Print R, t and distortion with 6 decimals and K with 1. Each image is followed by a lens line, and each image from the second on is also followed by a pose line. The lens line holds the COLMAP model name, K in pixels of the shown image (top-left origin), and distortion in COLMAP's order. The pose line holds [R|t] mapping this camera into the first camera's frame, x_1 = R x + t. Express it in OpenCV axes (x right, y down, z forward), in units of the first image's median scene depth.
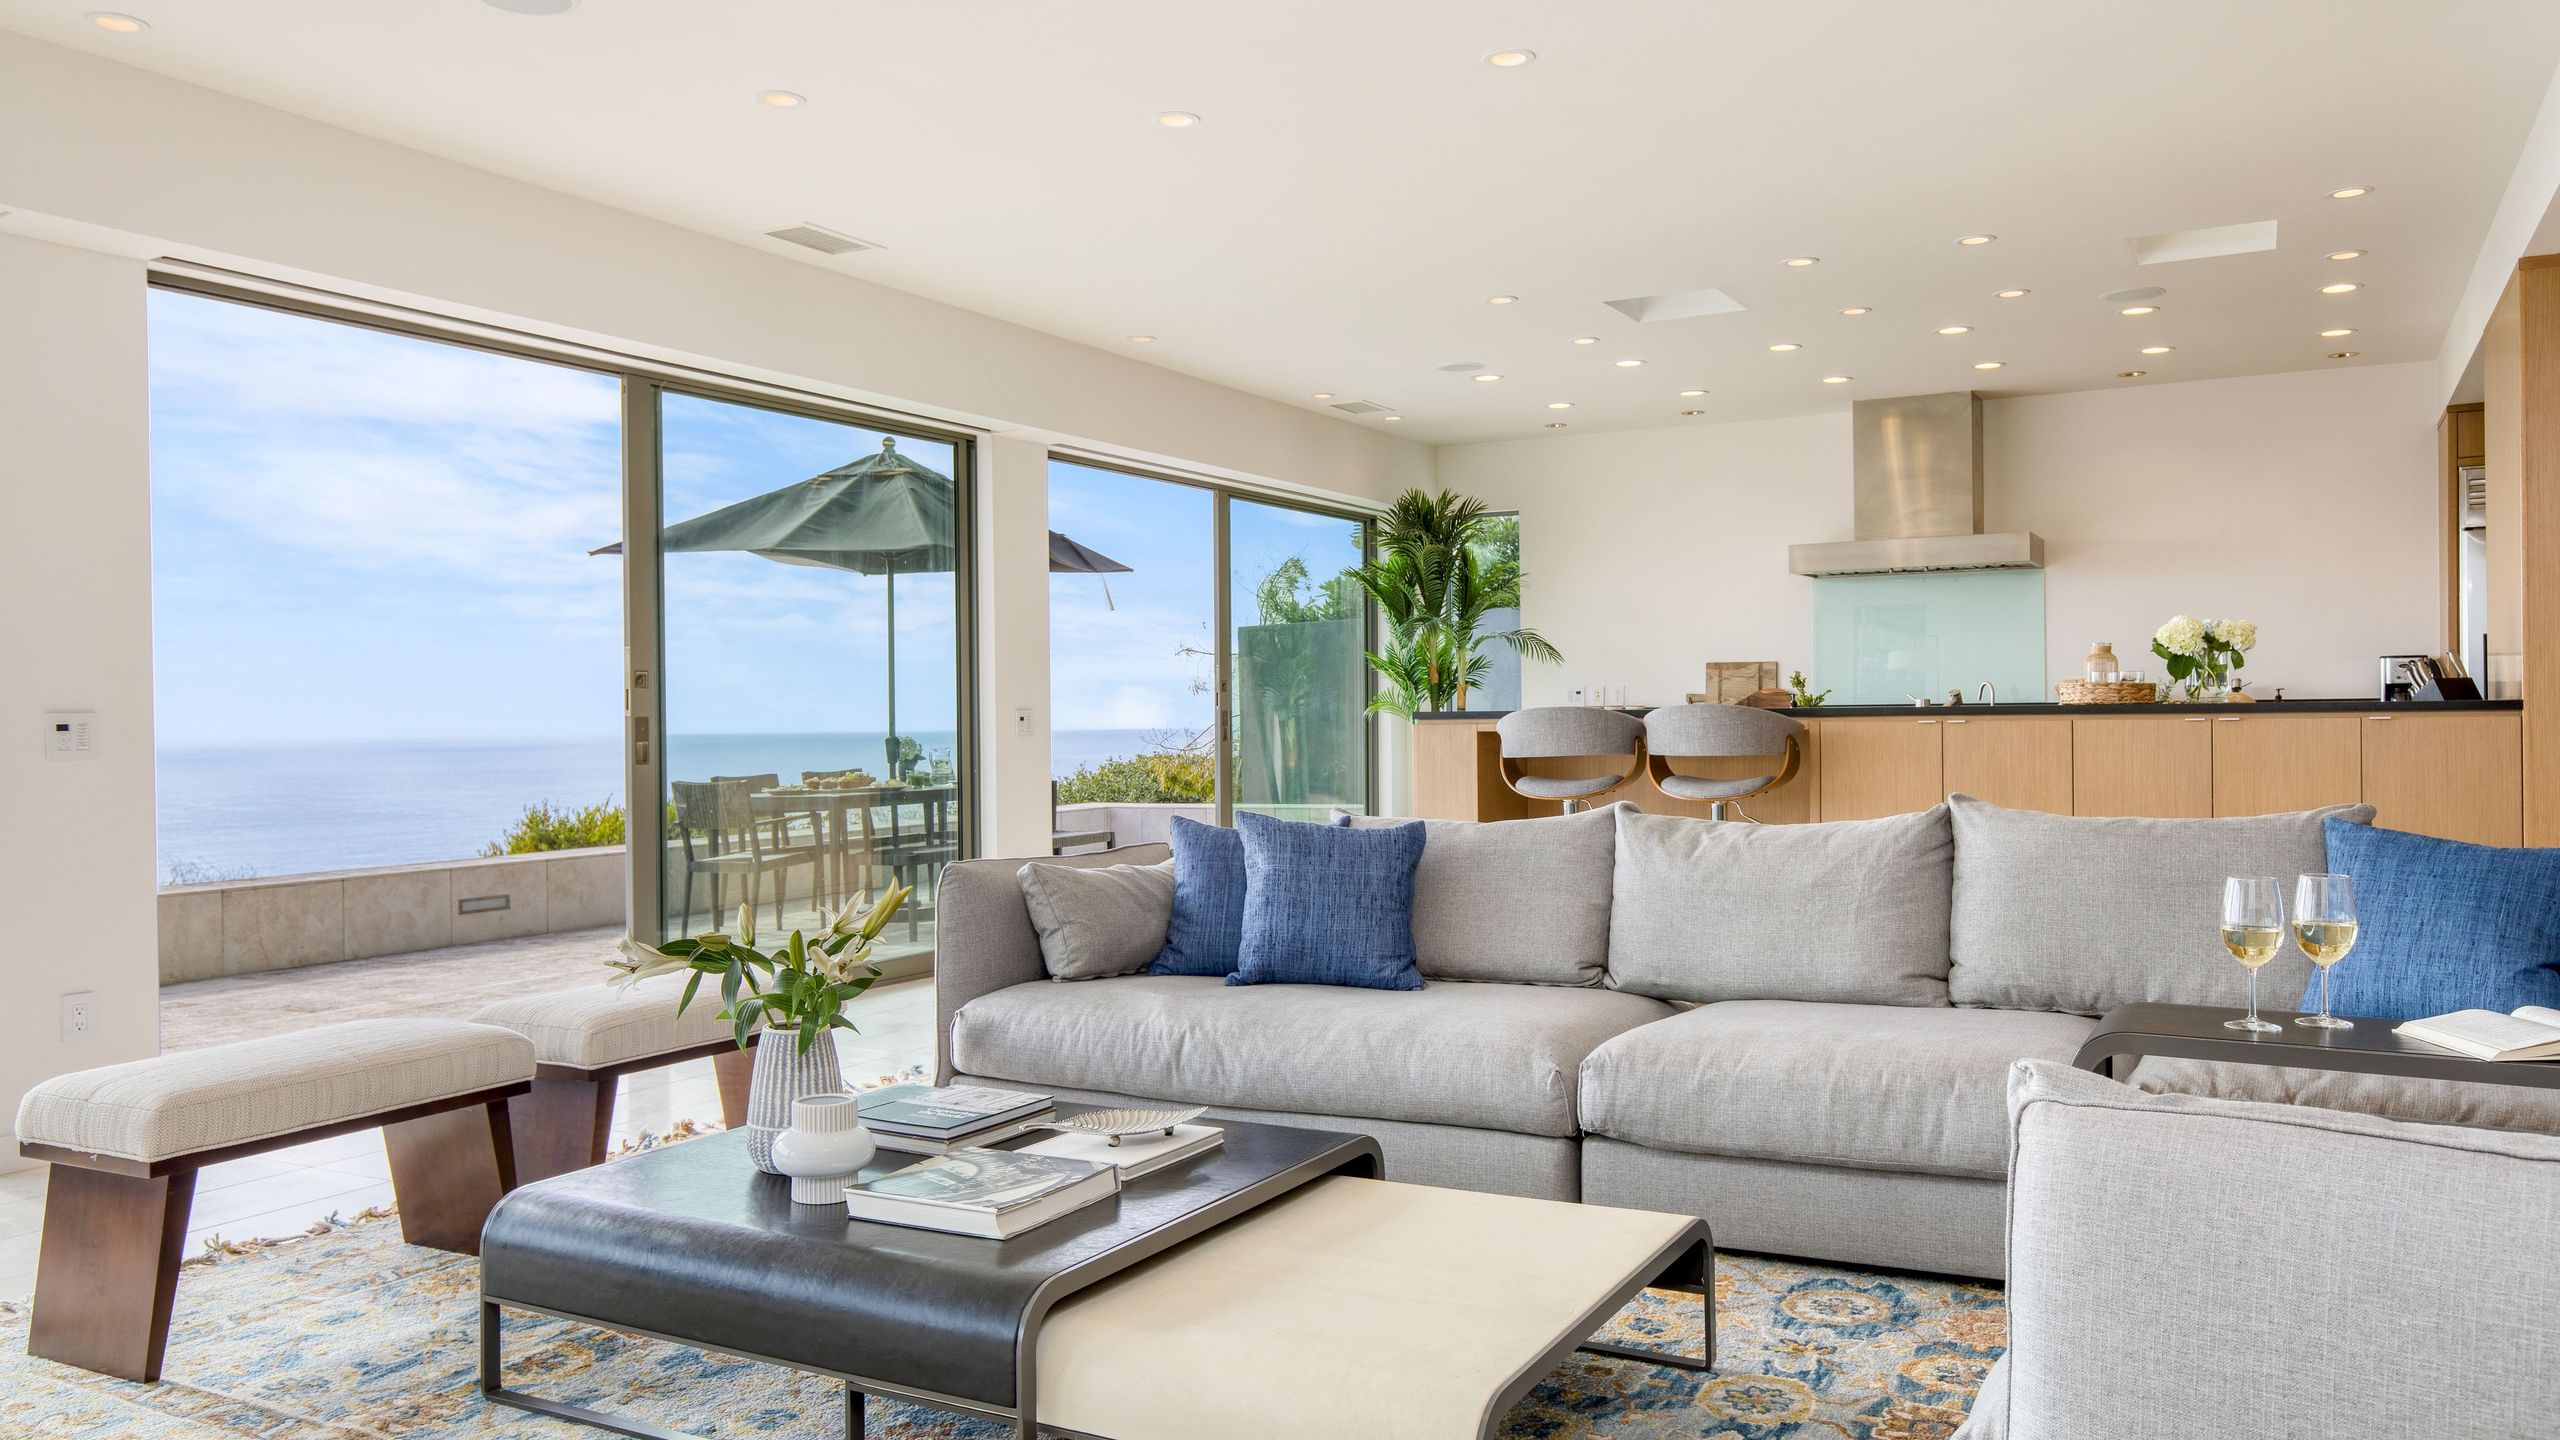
lens RADIAL K [[1848.8, 0, 1280.0], [0, 1848.8, 720.0], [0, 0, 1]] dist [0.001127, 0.001830]
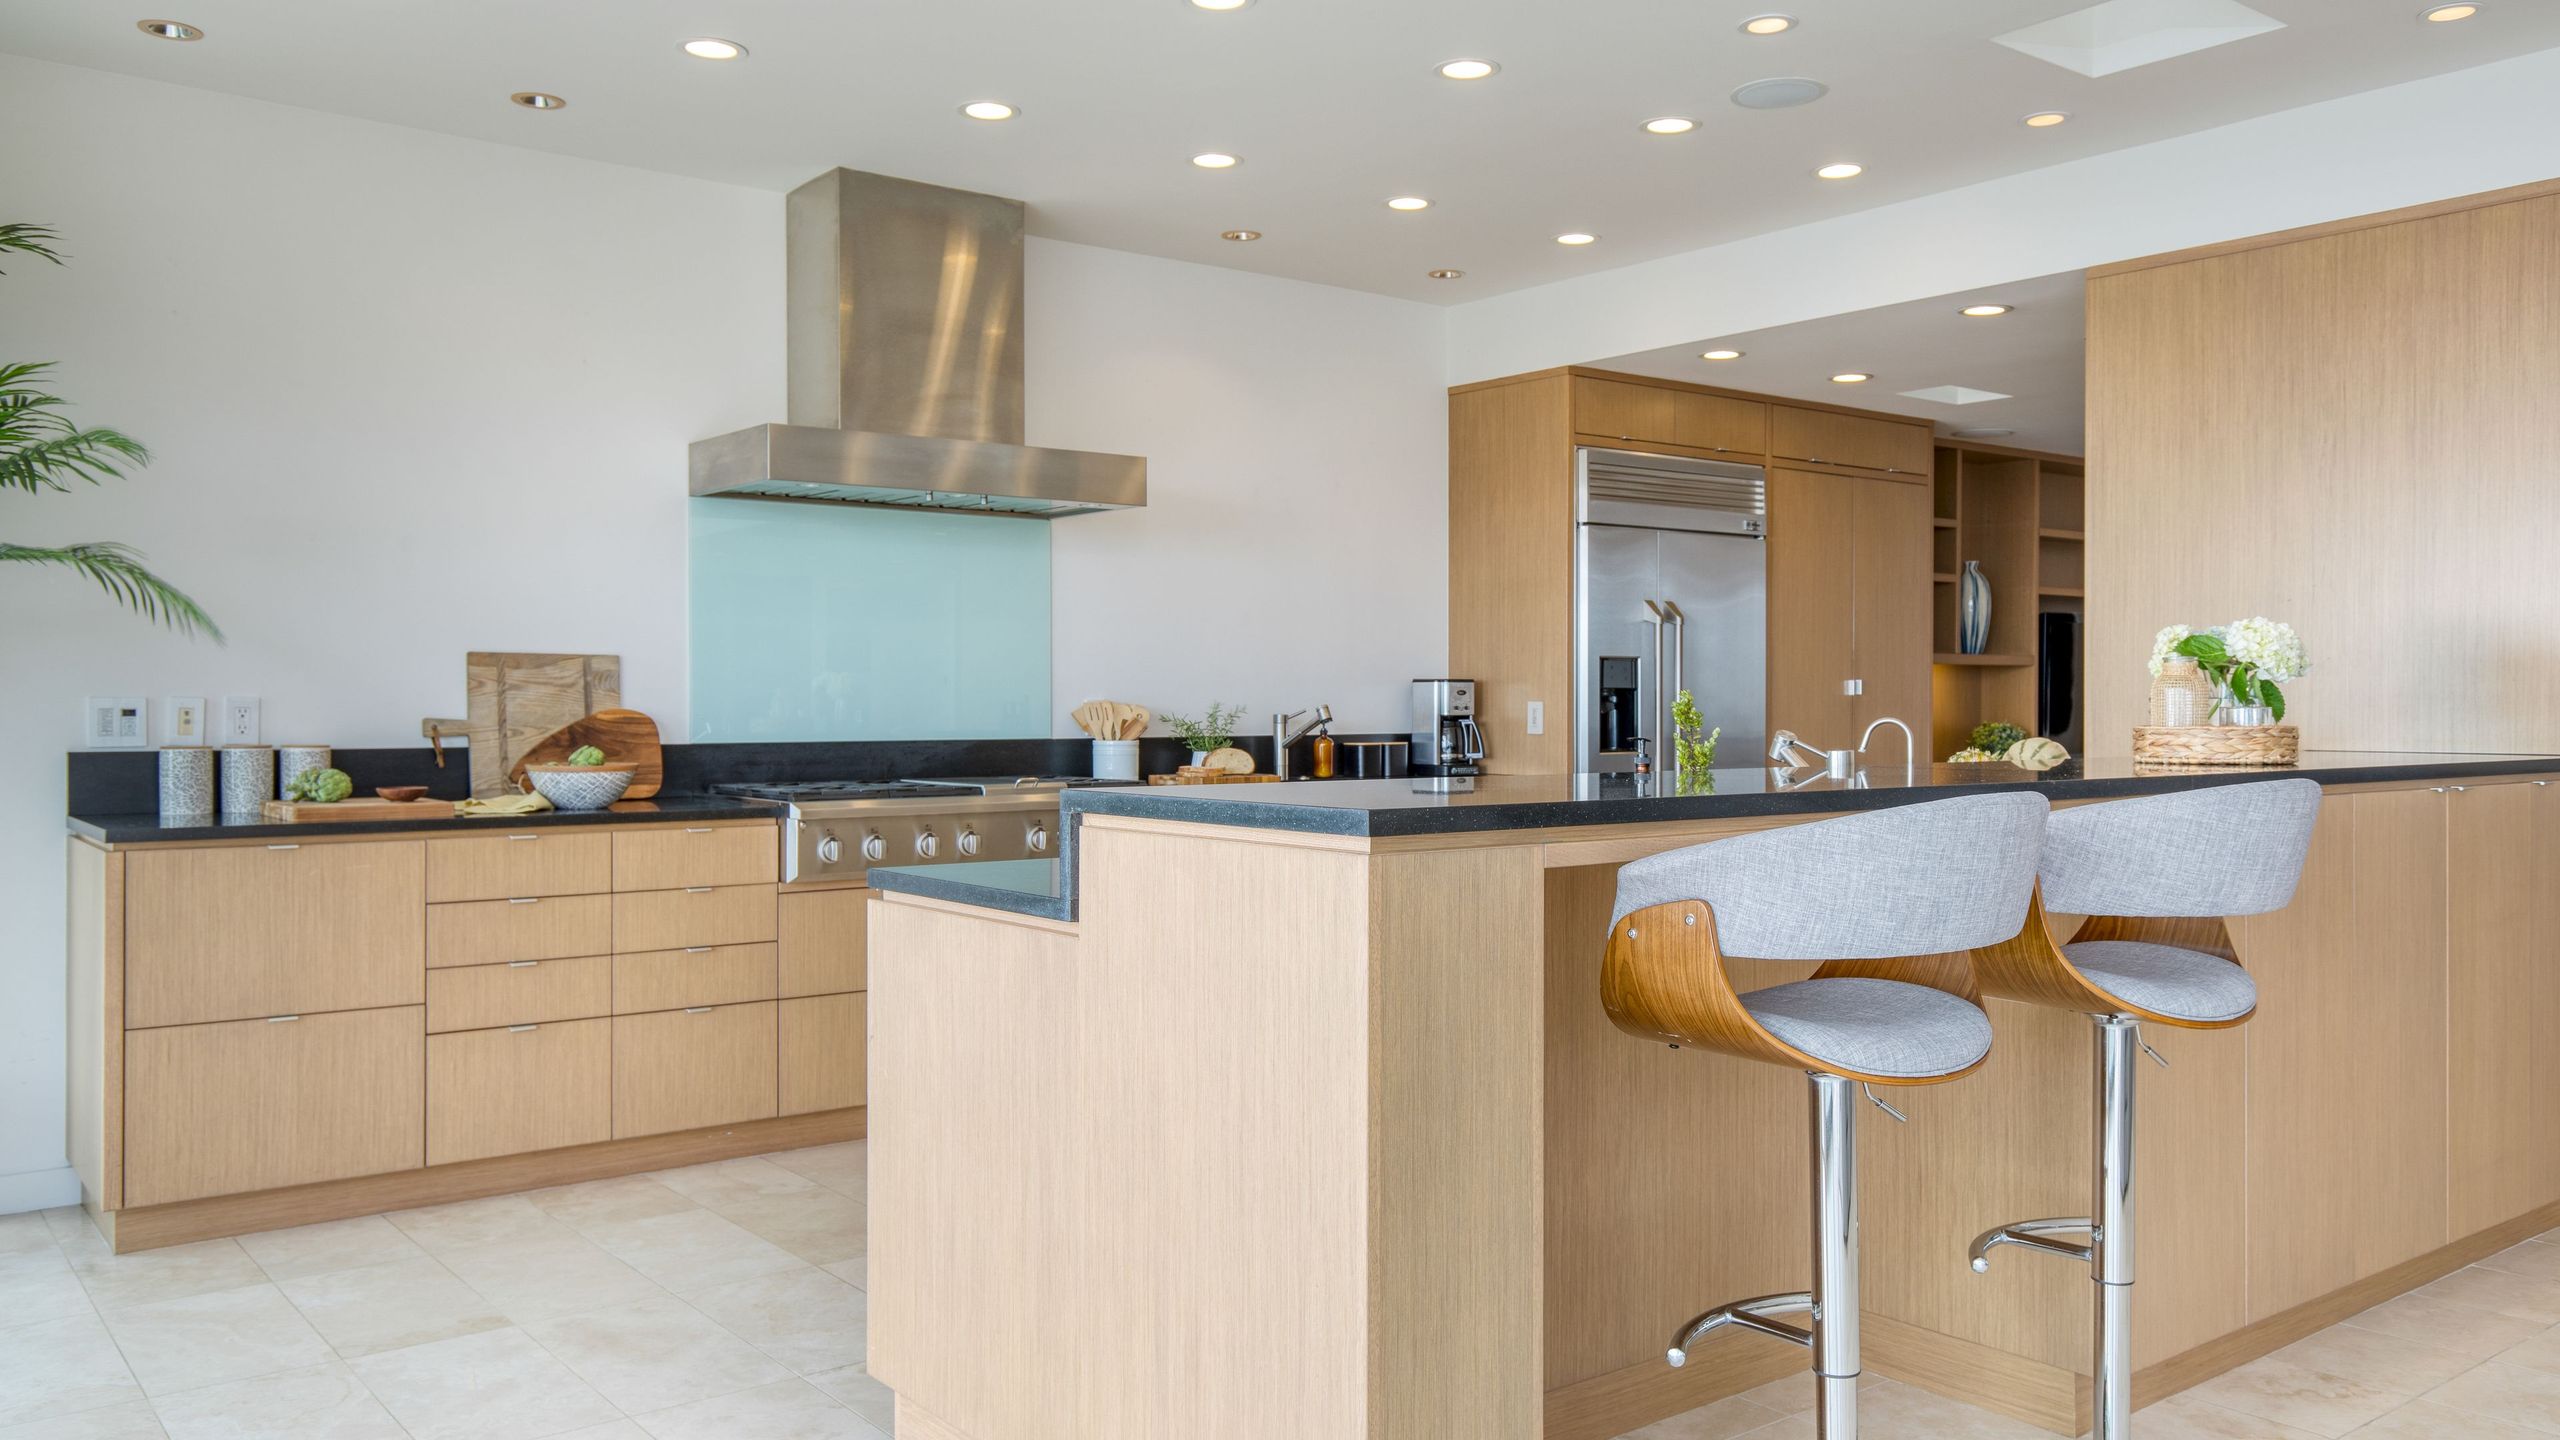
lens RADIAL K [[1935.7, 0, 1296.4], [0, 1935.7, 711.8], [0, 0, 1]] dist [0.008002, 0.002217]
pose [[0.404620, 0.007655, 0.914453, -0.138580], [0.001433, 0.999958, -0.009005, -0.012398], [-0.914484, 0.004954, 0.404592, 0.668490]]
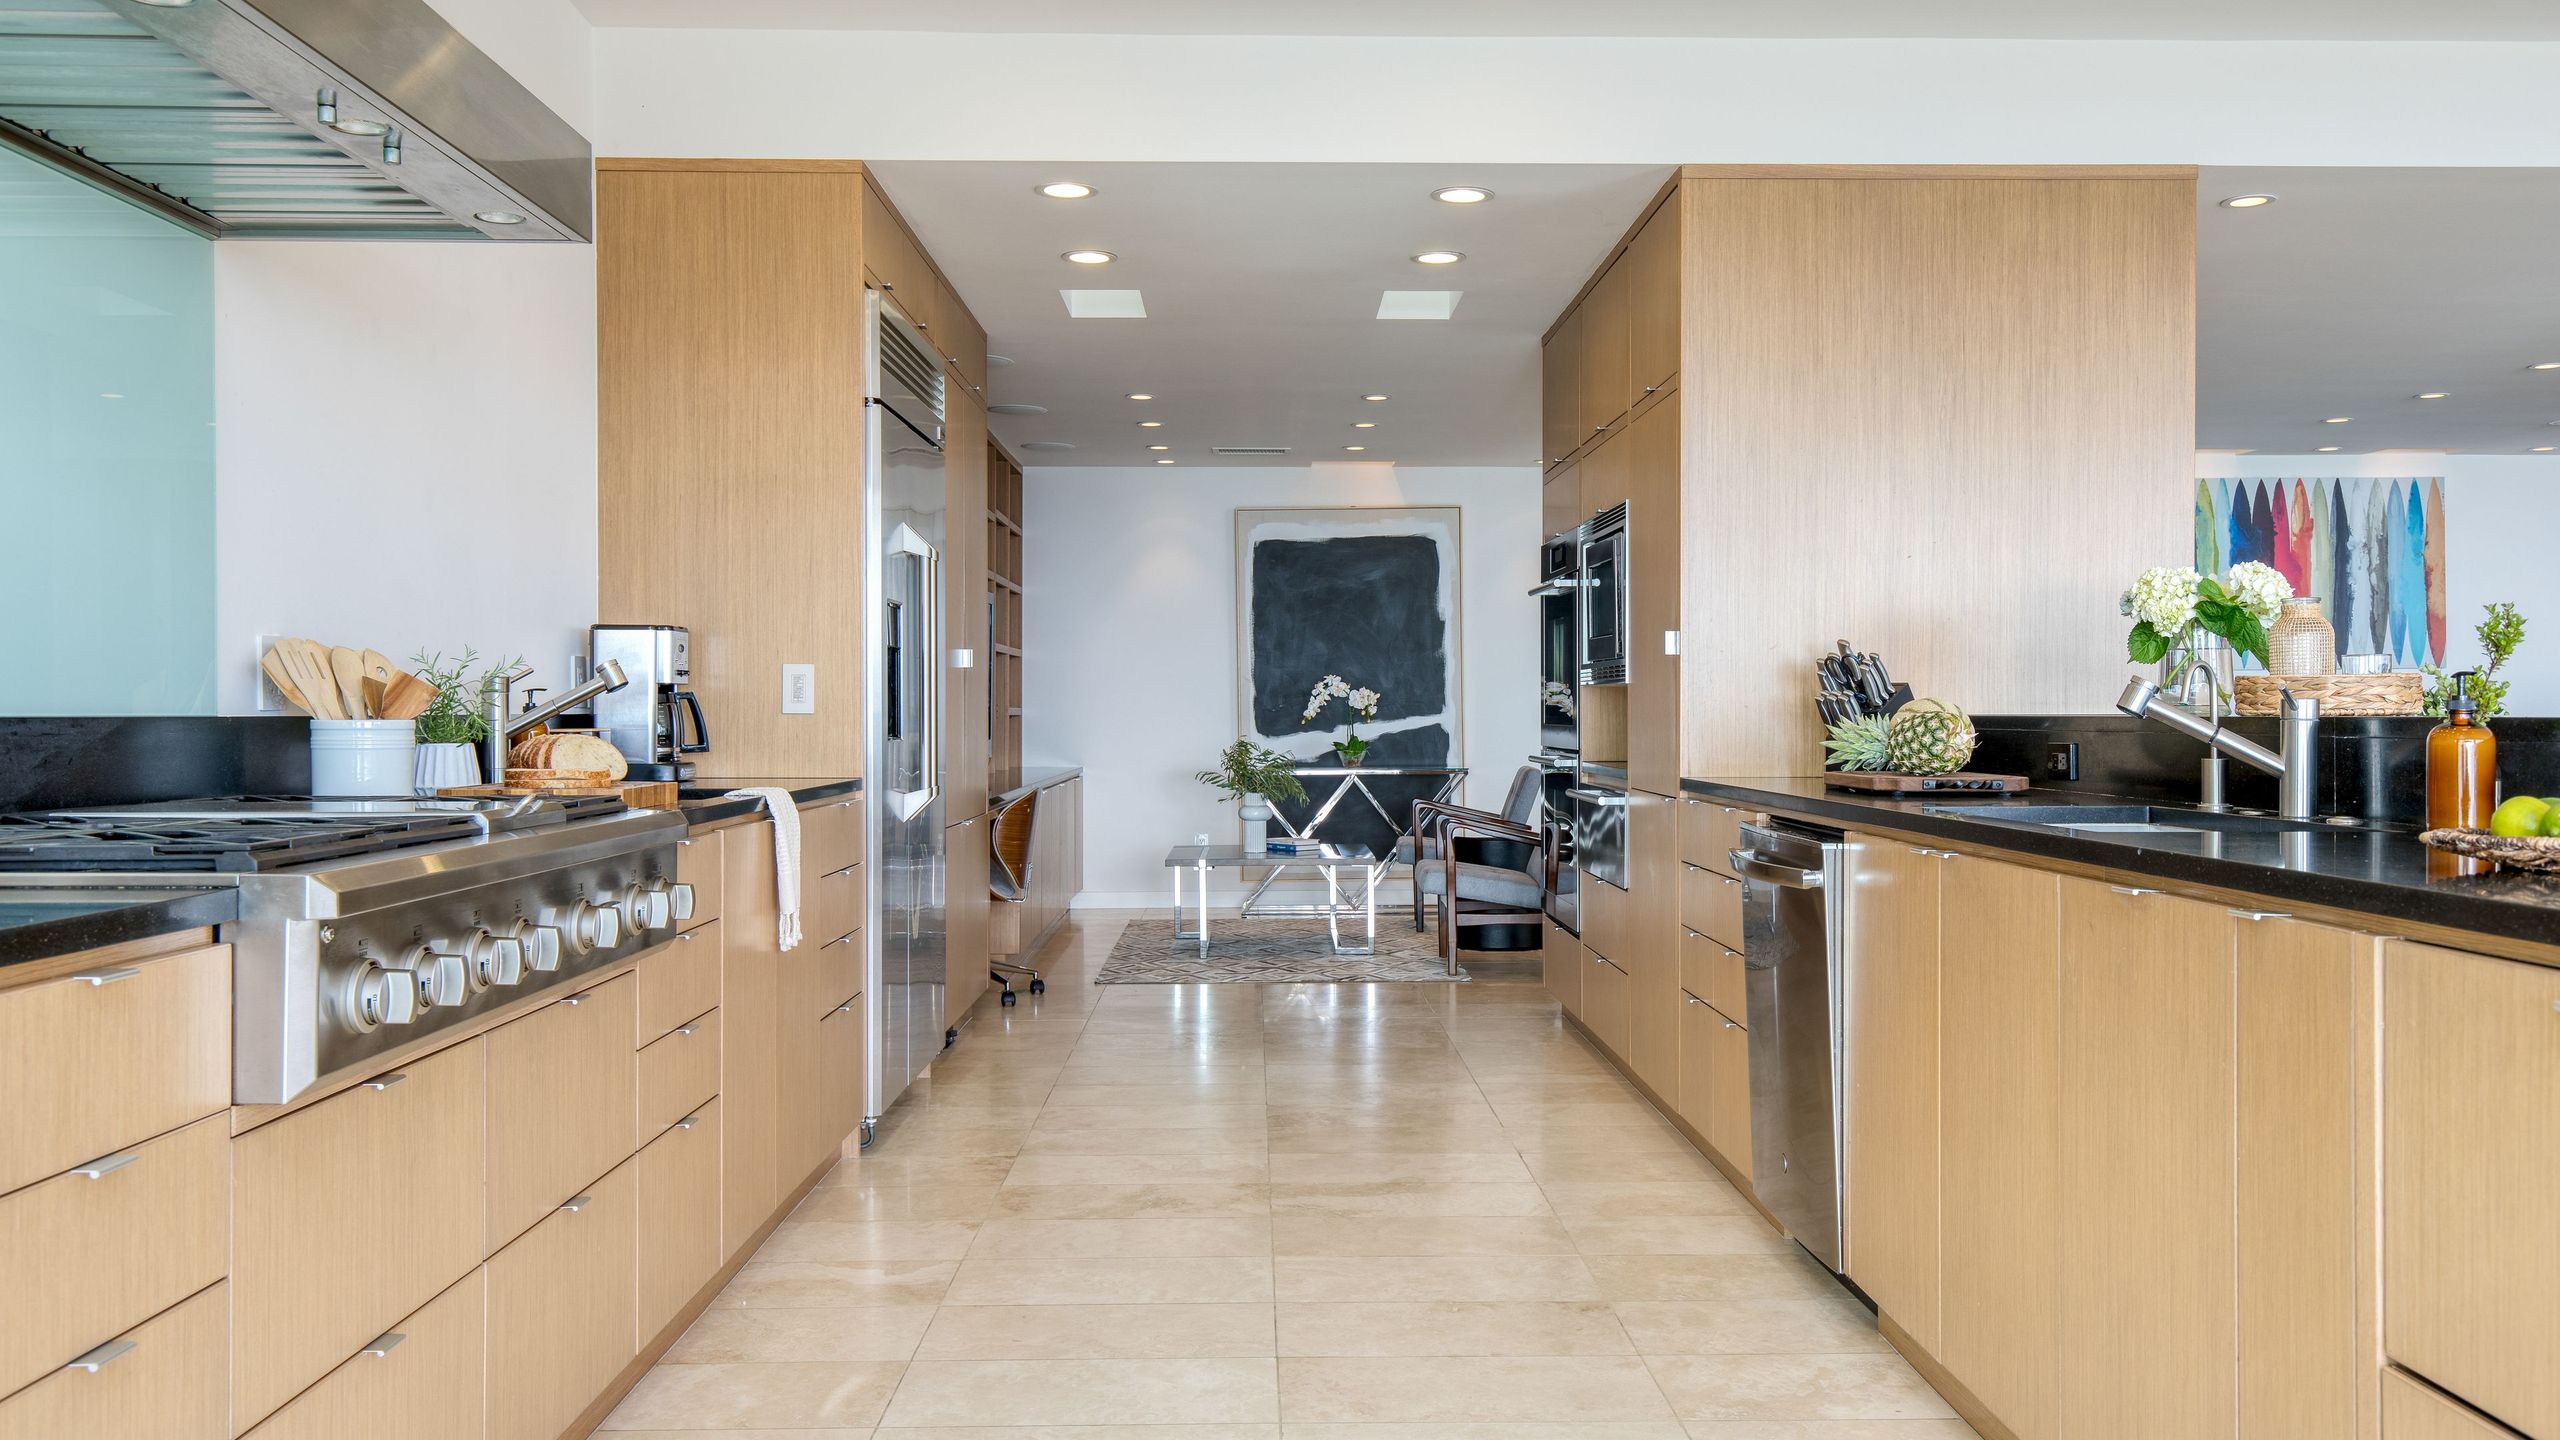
lens RADIAL K [[2016.2, 0, 1268.2], [0, 2016.2, 718.2], [0, 0, 1]] dist [-0.014496, 0.047103]
pose [[-0.478040, 0.009345, 0.878288, 0.065623], [0.012200, 0.999918, -0.003998, -0.005862], [-0.878253, 0.008804, -0.478115, 1.008965]]
